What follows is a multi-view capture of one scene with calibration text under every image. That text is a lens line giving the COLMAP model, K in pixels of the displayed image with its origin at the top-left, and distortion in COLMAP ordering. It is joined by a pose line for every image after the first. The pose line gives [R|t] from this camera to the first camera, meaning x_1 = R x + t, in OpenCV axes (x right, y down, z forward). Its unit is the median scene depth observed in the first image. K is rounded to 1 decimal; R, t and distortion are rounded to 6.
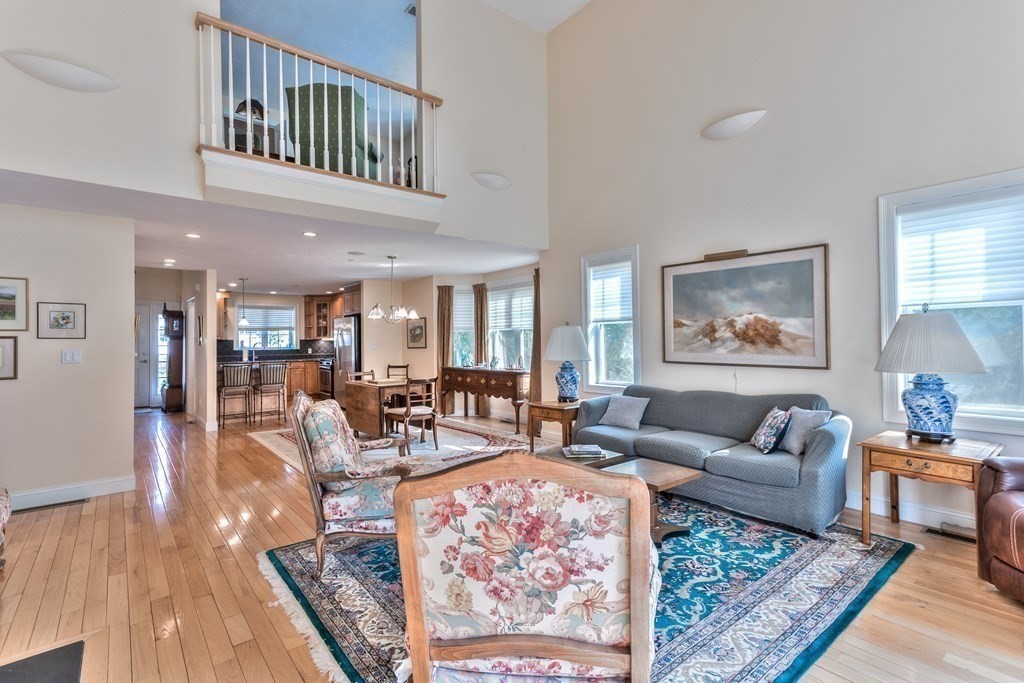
lens RADIAL K [[481.9, 0, 508.3], [0, 481.9, 335.5], [0, 0, 1]] dist [0.020973, 0.000834]
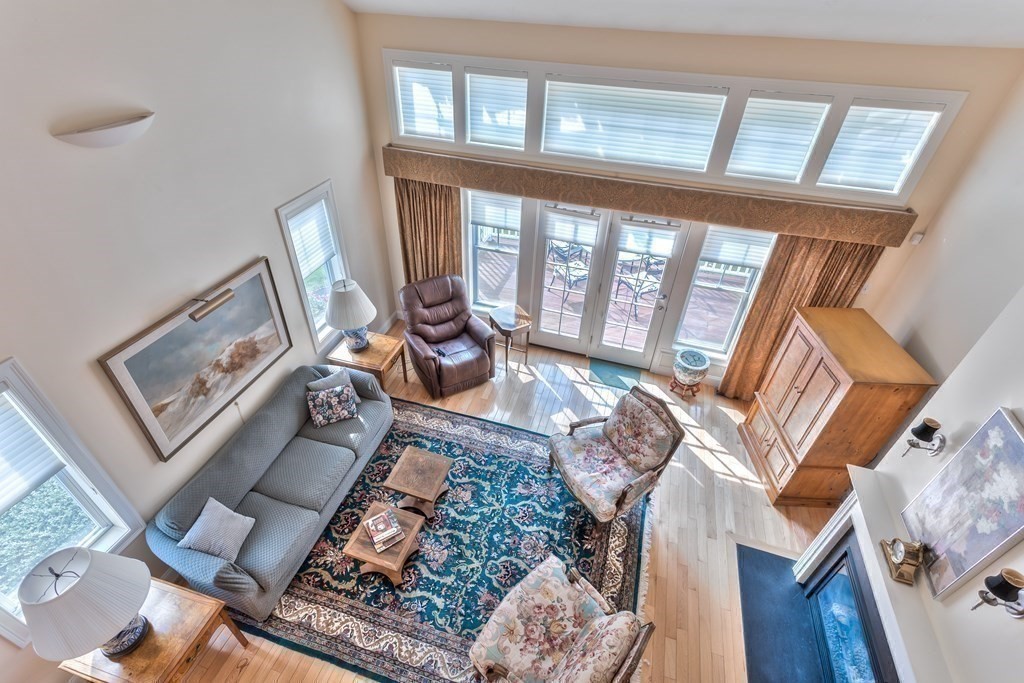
lens RADIAL K [[481.9, 0, 508.3], [0, 481.9, 335.5], [0, 0, 1]] dist [0.020973, 0.000834]
pose [[-0.563094, -0.509881, 0.650343, -0.229520], [-0.035335, 0.801102, 0.597484, -0.362873], [-0.825637, 0.313460, -0.469113, 0.564314]]
